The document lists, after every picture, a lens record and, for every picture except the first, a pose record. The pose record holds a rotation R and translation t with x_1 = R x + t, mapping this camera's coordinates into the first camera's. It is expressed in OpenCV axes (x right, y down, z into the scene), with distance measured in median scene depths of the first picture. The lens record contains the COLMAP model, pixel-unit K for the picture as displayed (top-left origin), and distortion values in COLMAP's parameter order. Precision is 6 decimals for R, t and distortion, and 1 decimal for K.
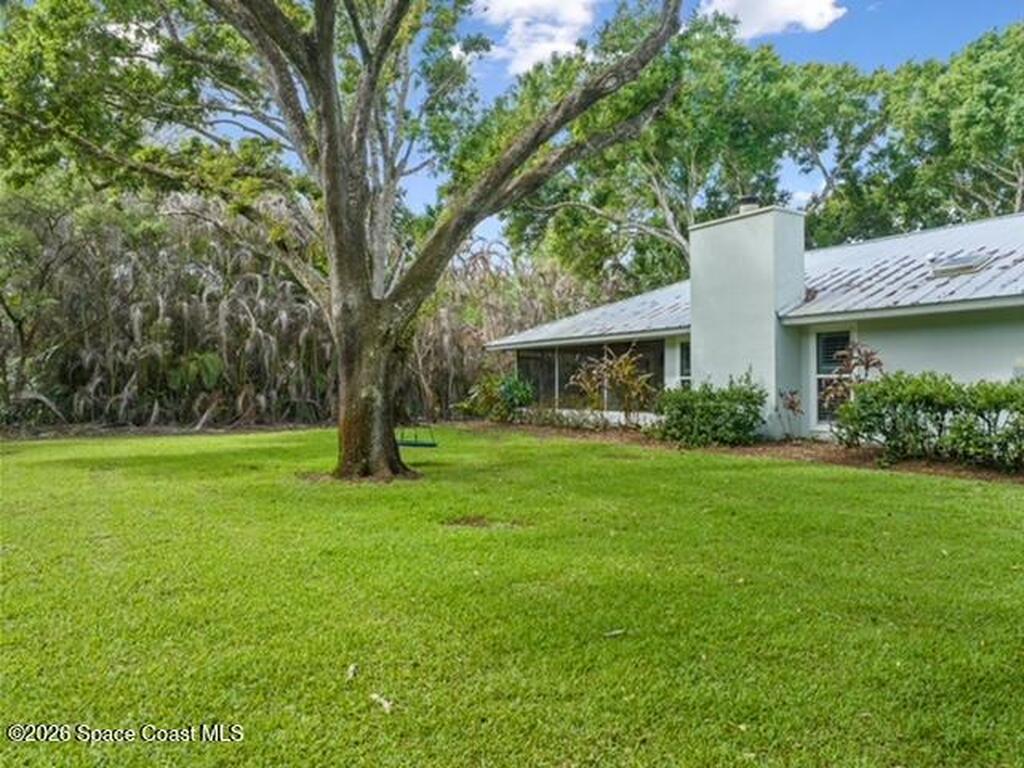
lens RADIAL K [[733.1, 0, 514.4], [0, 733.1, 377.4], [0, 0, 1]] dist [-0.050514, 0.024645]
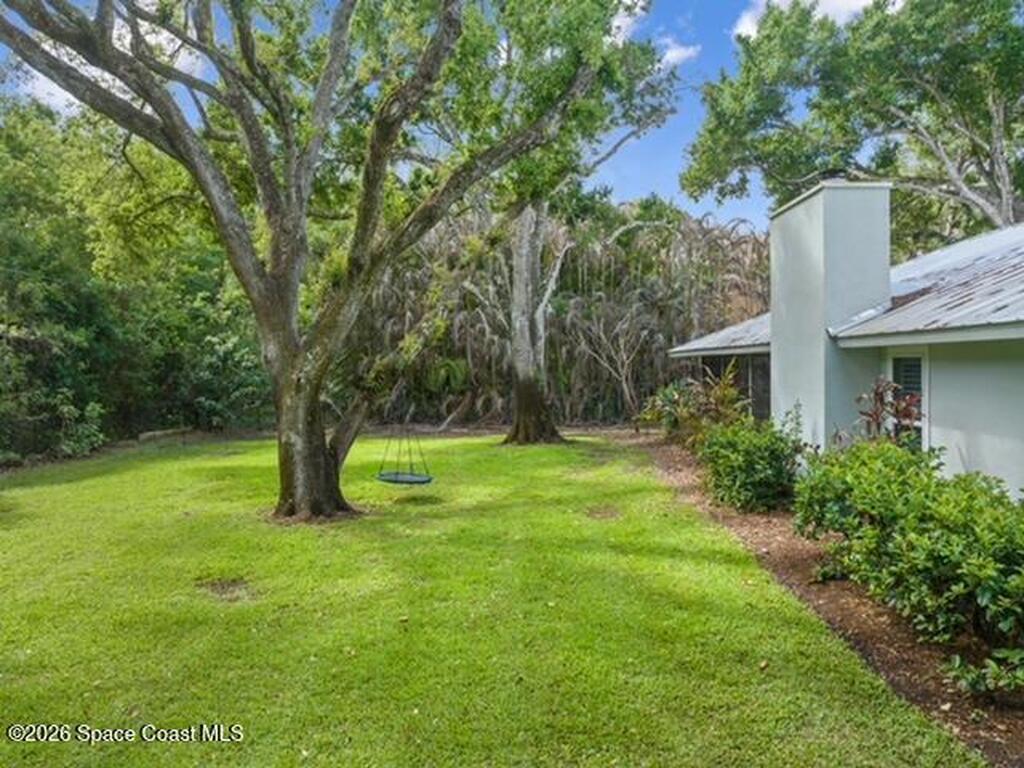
lens RADIAL K [[733.1, 0, 514.4], [0, 733.1, 377.4], [0, 0, 1]] dist [-0.050514, 0.024645]
pose [[0.840341, 0.001501, -0.542055, 0.435374], [0.016289, 0.999475, 0.028021, -0.060914], [0.541813, -0.032377, 0.839875, 0.196207]]
